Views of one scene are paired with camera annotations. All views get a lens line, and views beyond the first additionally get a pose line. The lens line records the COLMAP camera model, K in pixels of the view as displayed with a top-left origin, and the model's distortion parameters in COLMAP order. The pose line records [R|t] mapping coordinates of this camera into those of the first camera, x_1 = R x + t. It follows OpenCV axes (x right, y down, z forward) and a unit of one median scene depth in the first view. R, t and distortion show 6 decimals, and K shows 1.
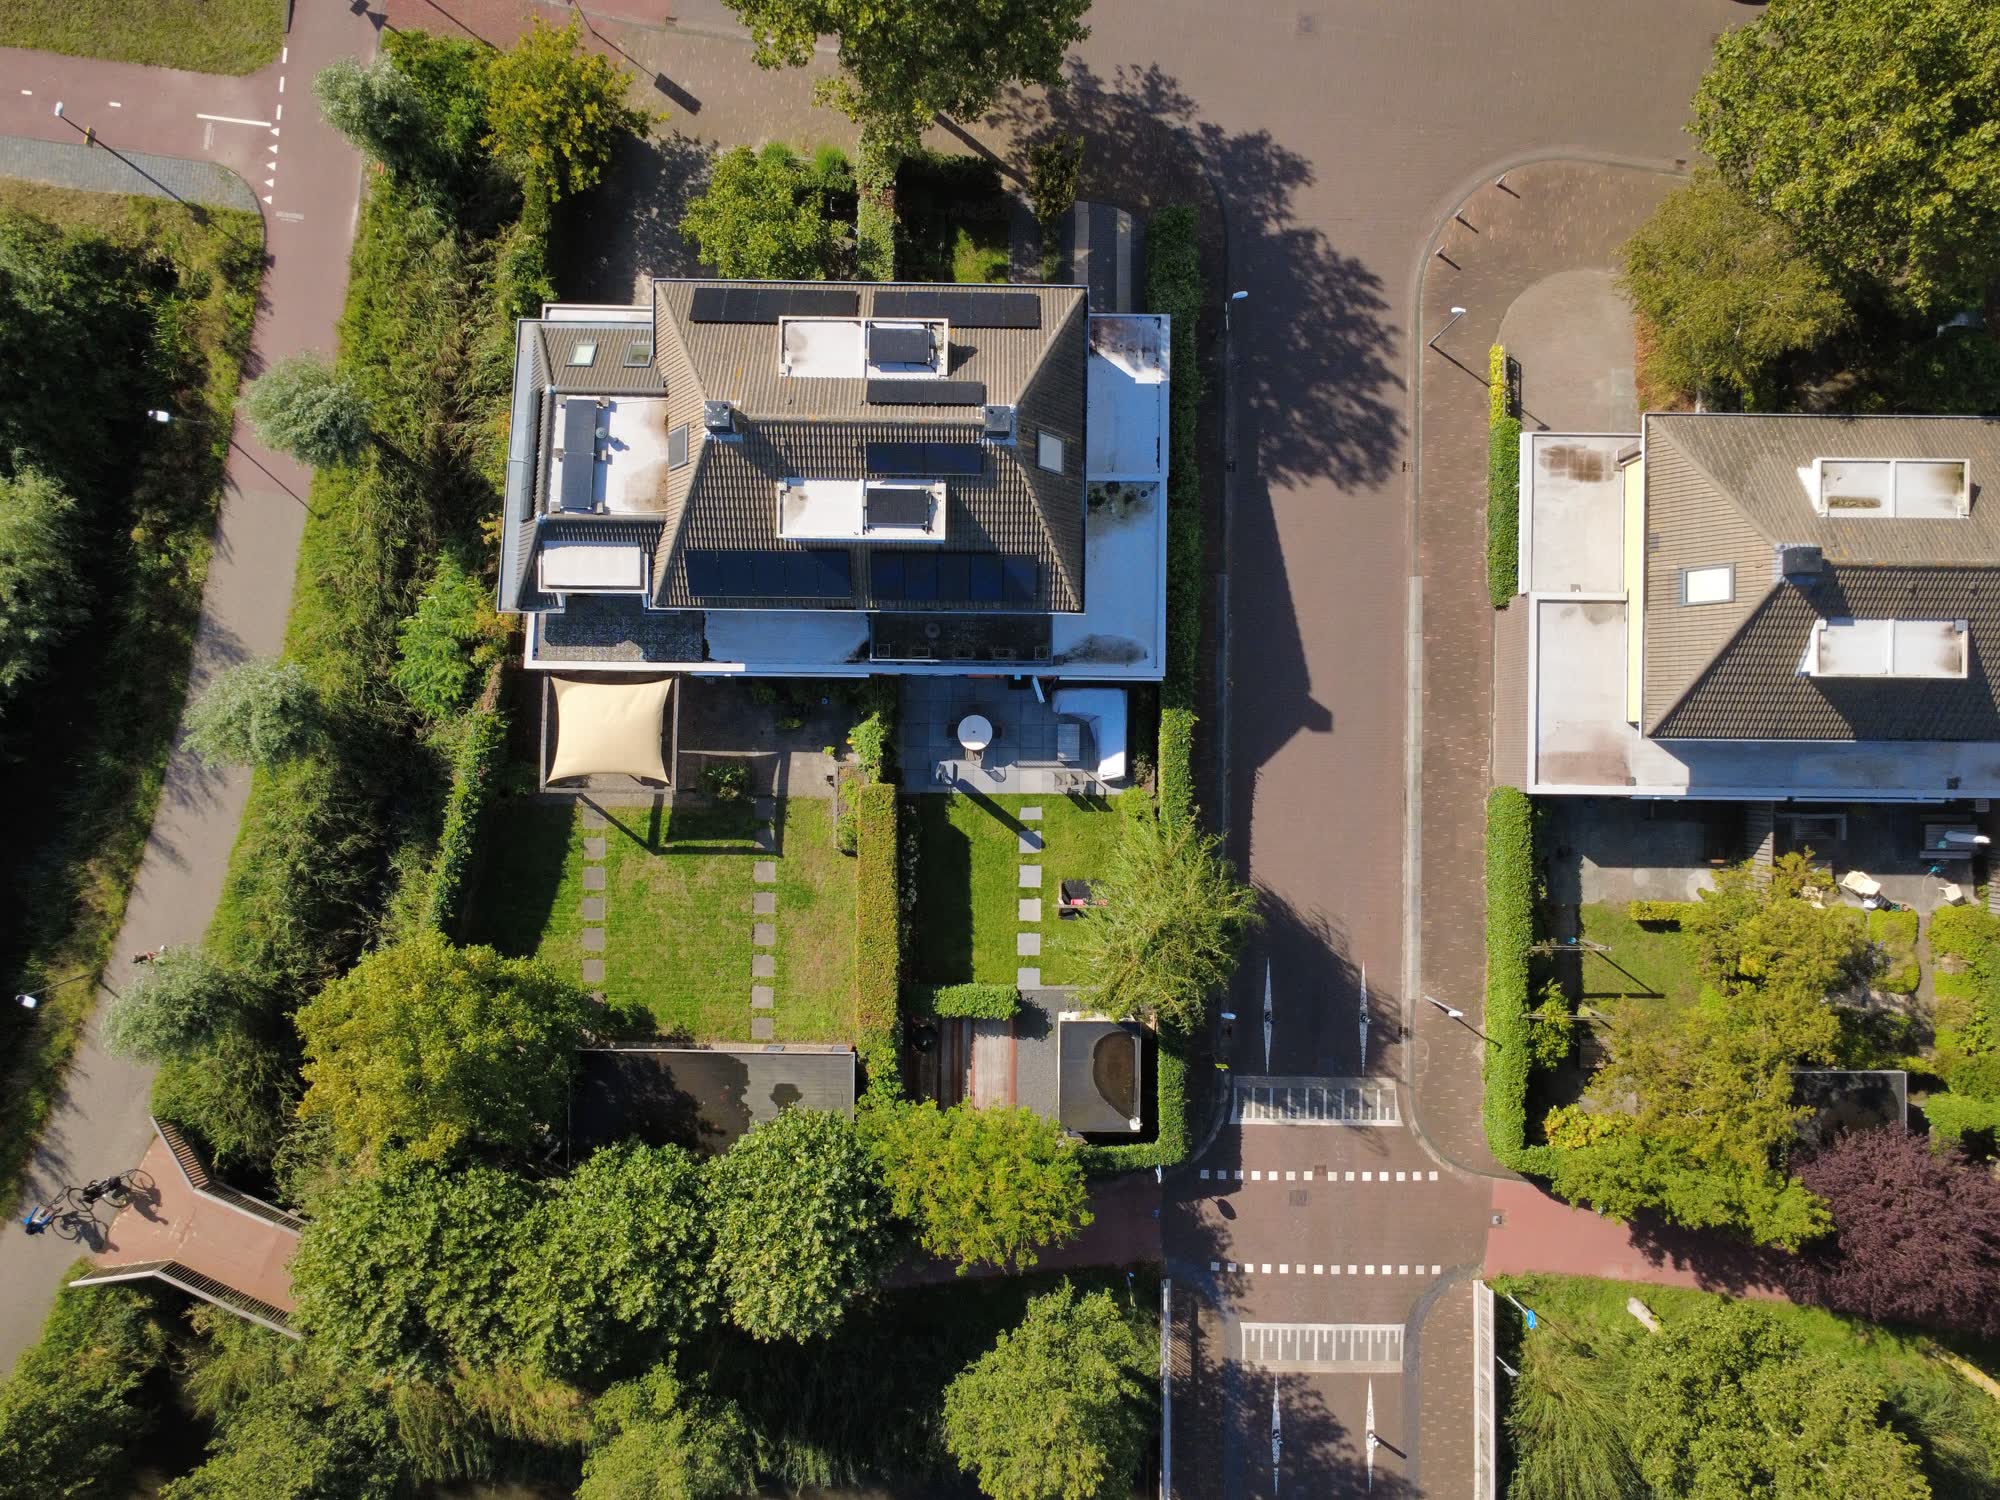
lens RADIAL K [[1452.8, 0, 1001.1], [0, 1452.8, 745.5], [0, 0, 1]] dist [-0.000729, 0.010298]
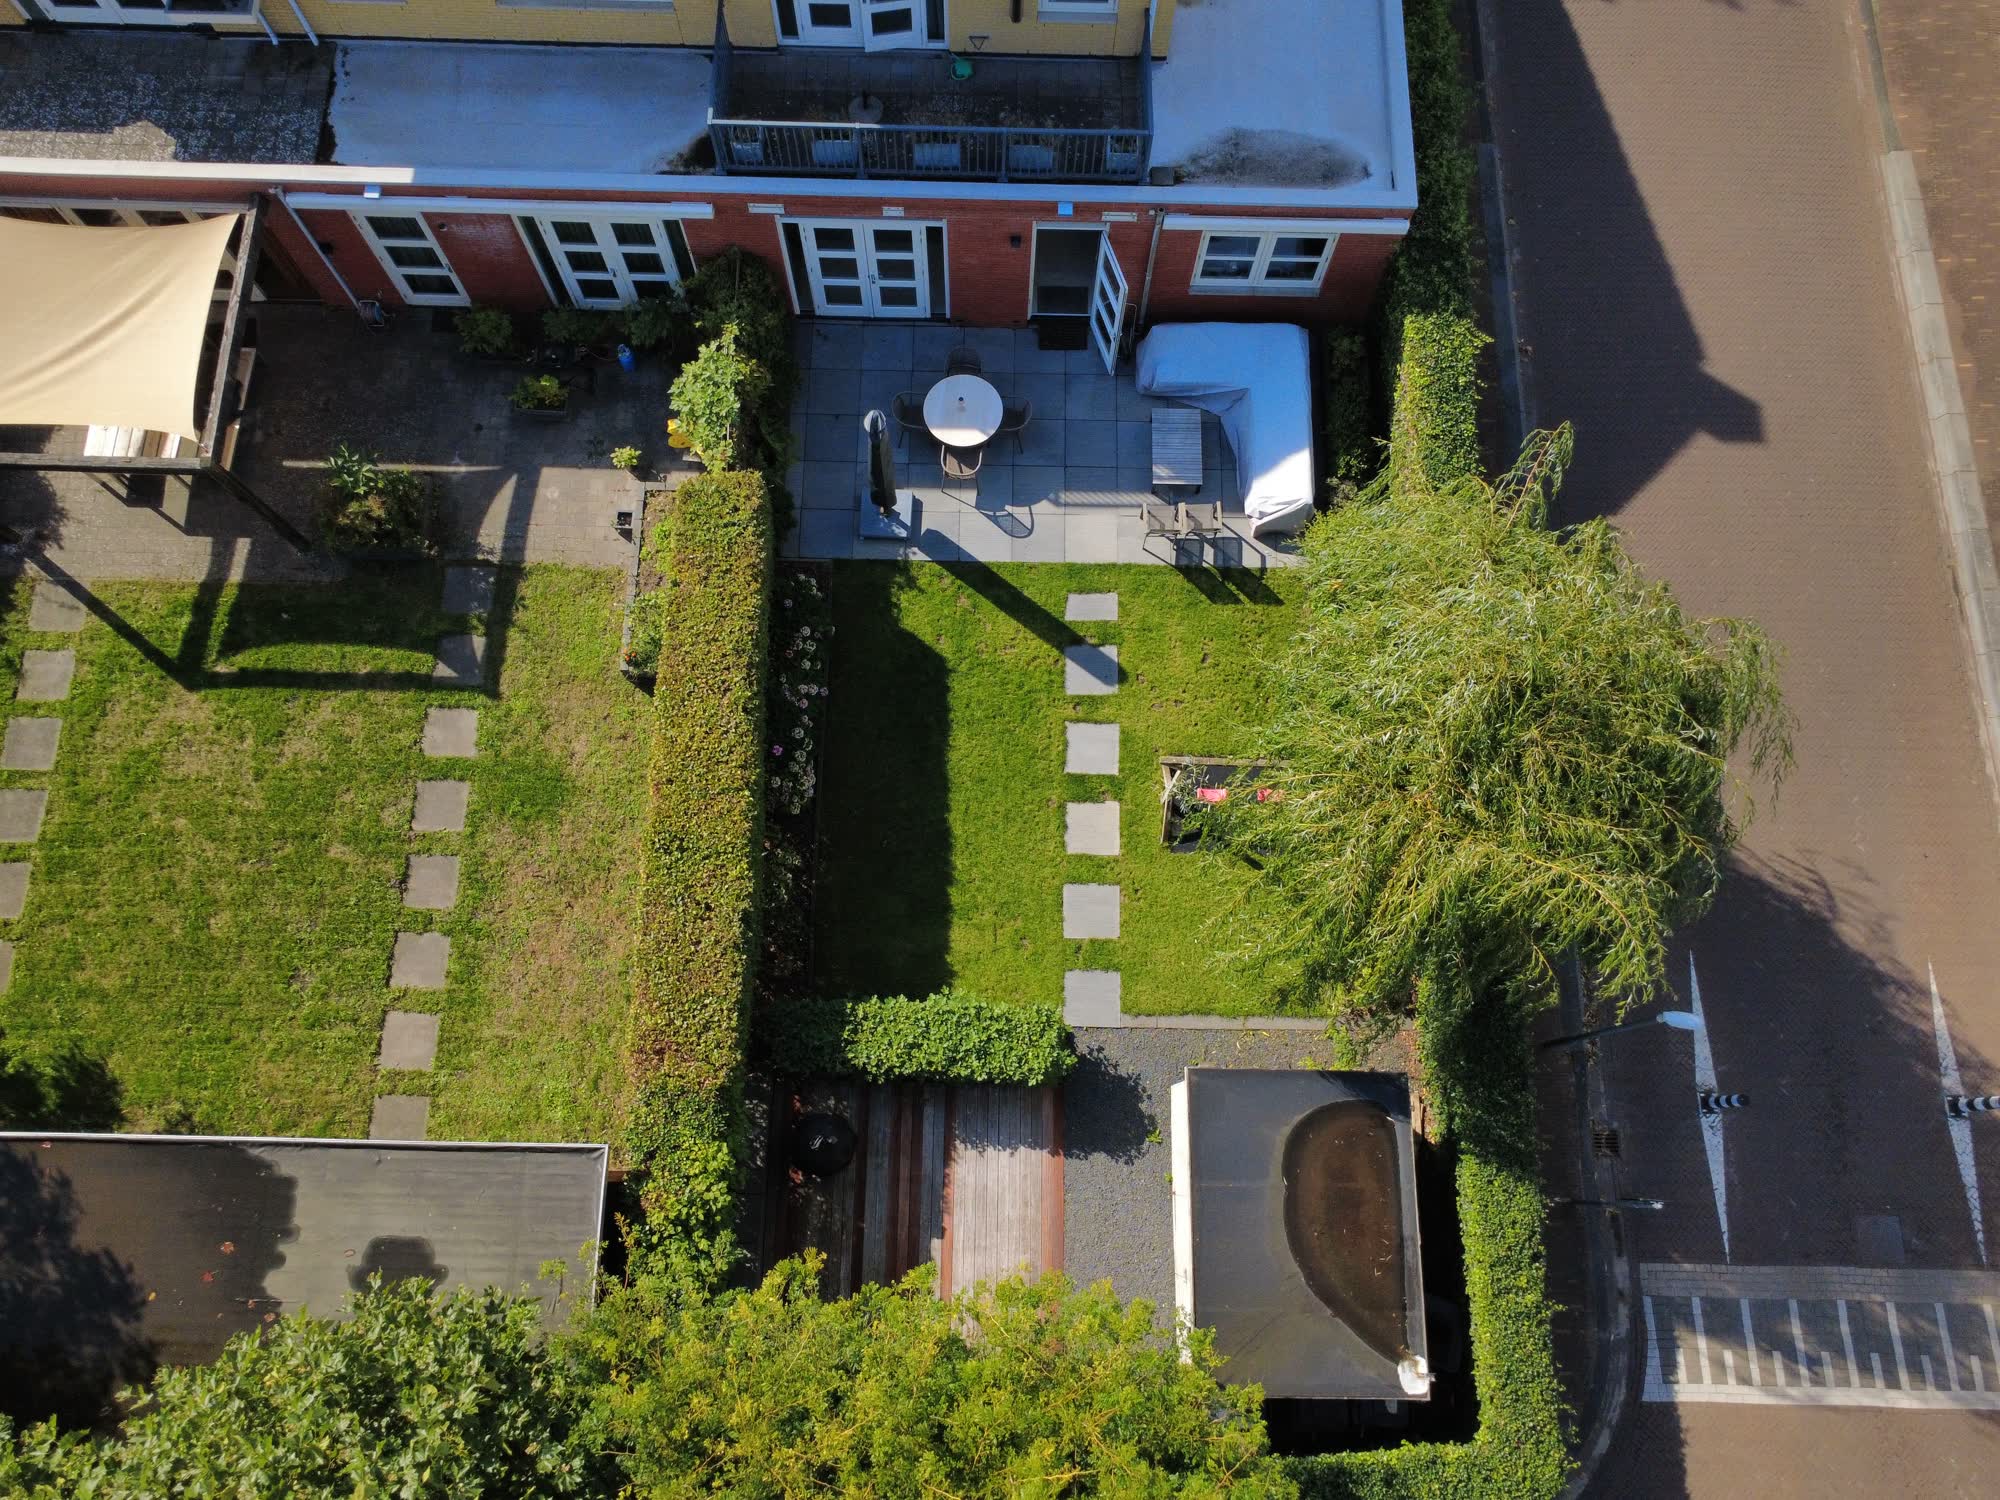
lens RADIAL K [[1452.8, 0, 1001.1], [0, 1452.8, 745.5], [0, 0, 1]] dist [-0.000729, 0.010298]
pose [[0.999987, 0.004792, 0.001947, -0.006867], [-0.004048, 0.959410, -0.281986, 0.207040], [-0.003219, 0.281974, 0.959417, 0.604902]]
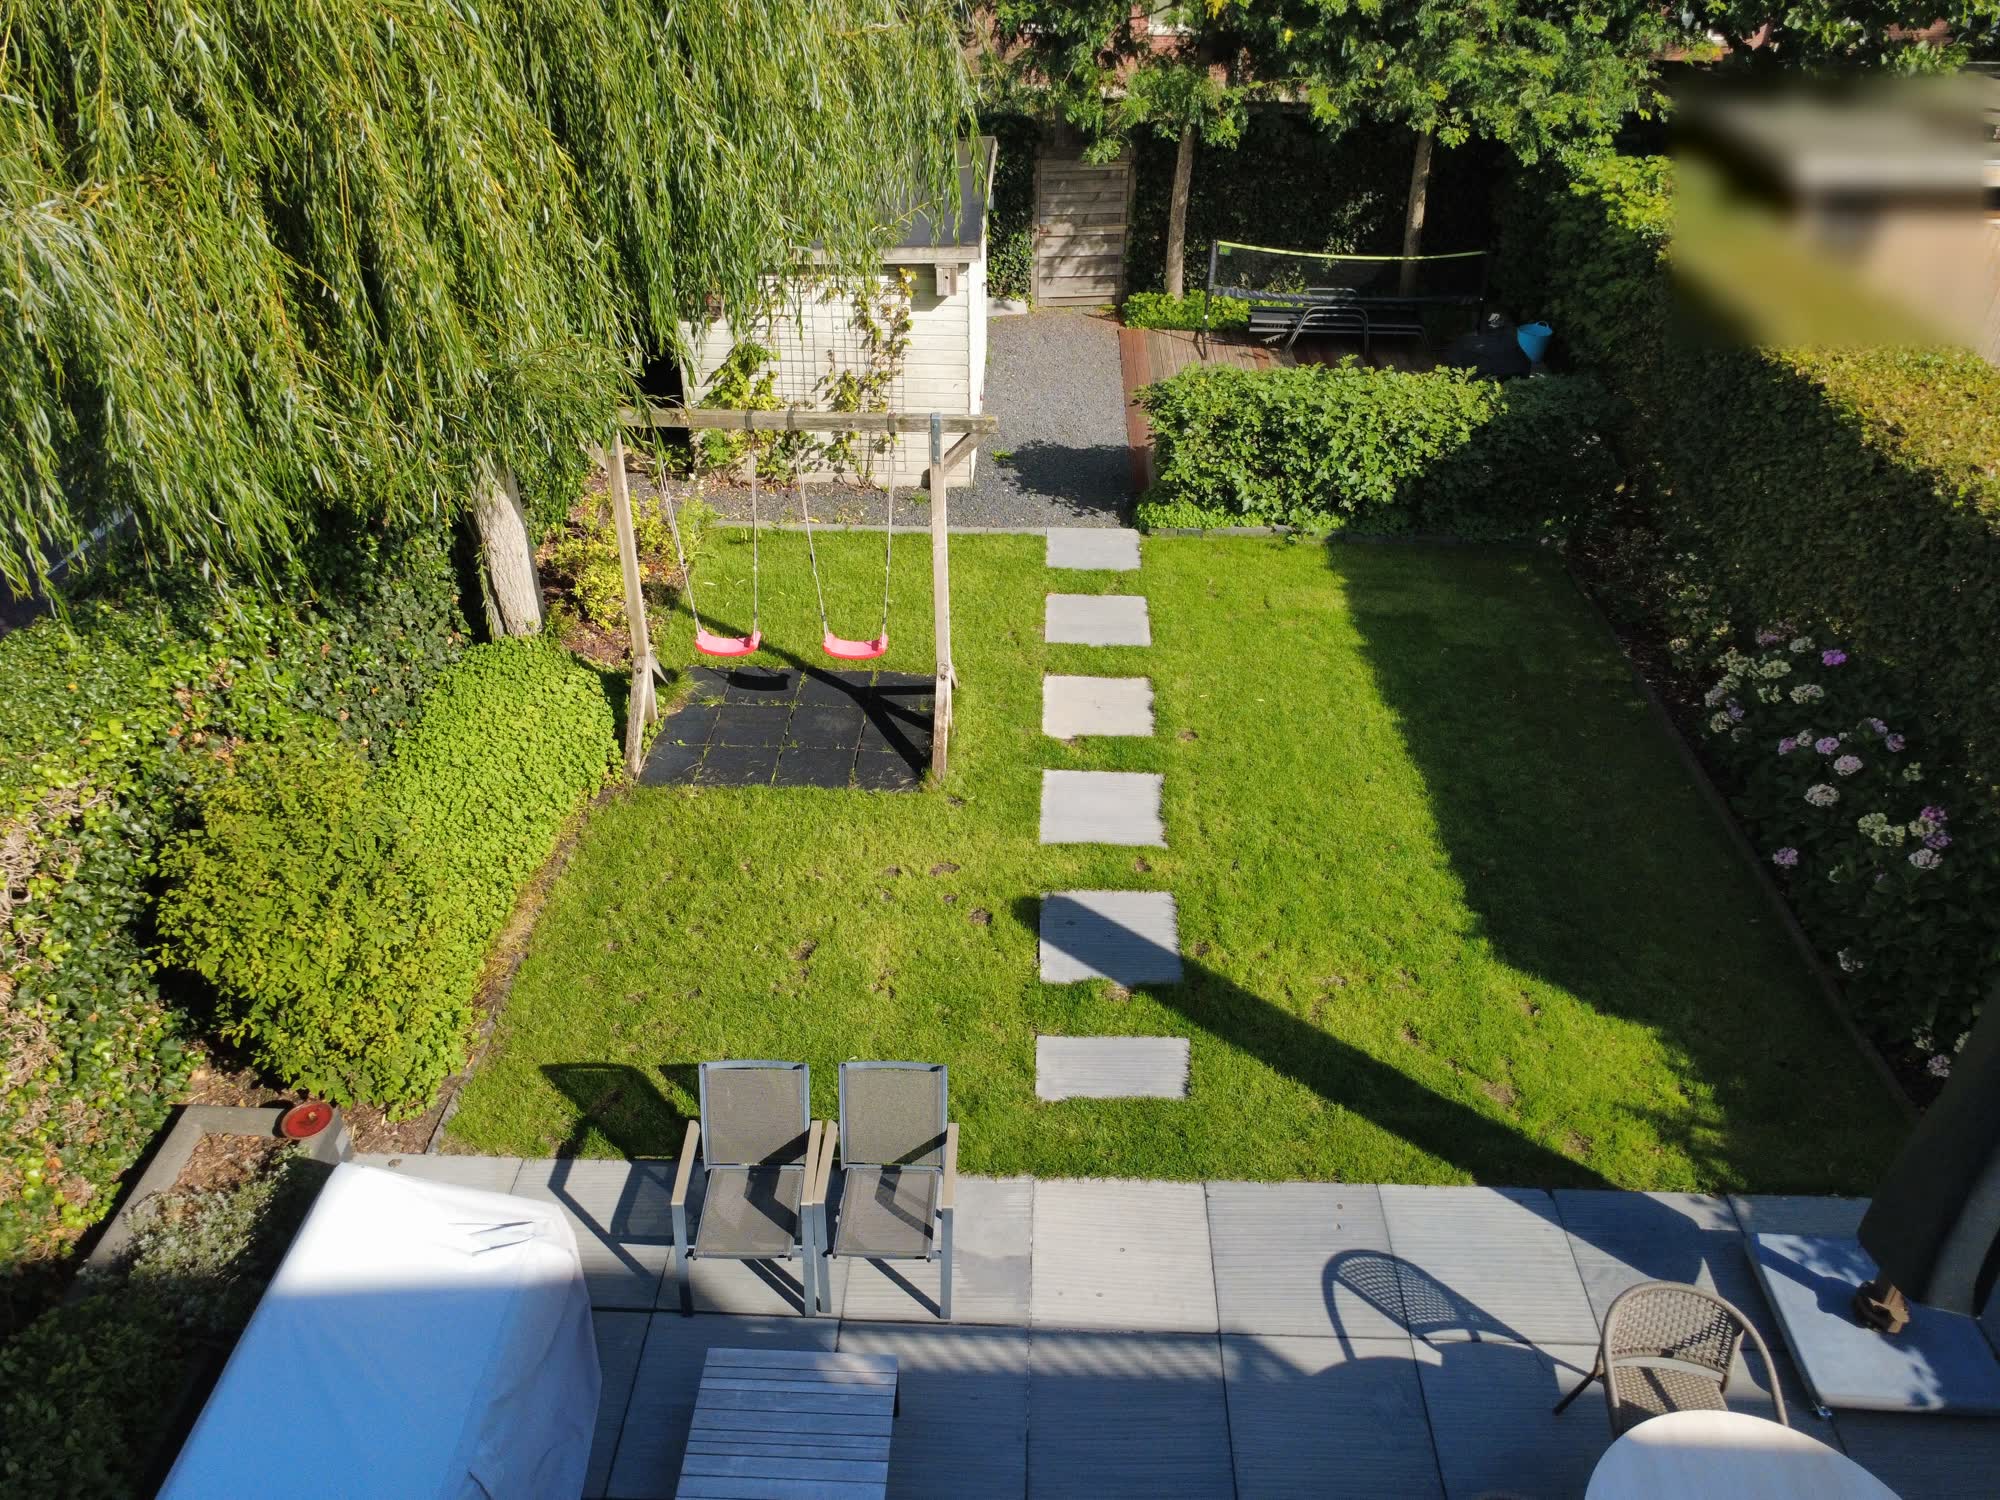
lens RADIAL K [[1469.5, 0, 1000.0], [0, 1469.5, 750.0], [0, 0, 1]] dist [-0.001521, 0.004070]
pose [[-0.999605, -0.026068, 0.010456, 0.030958], [0.023446, -0.569512, 0.821649, -0.055795], [-0.015464, 0.821570, 0.569898, 0.894818]]
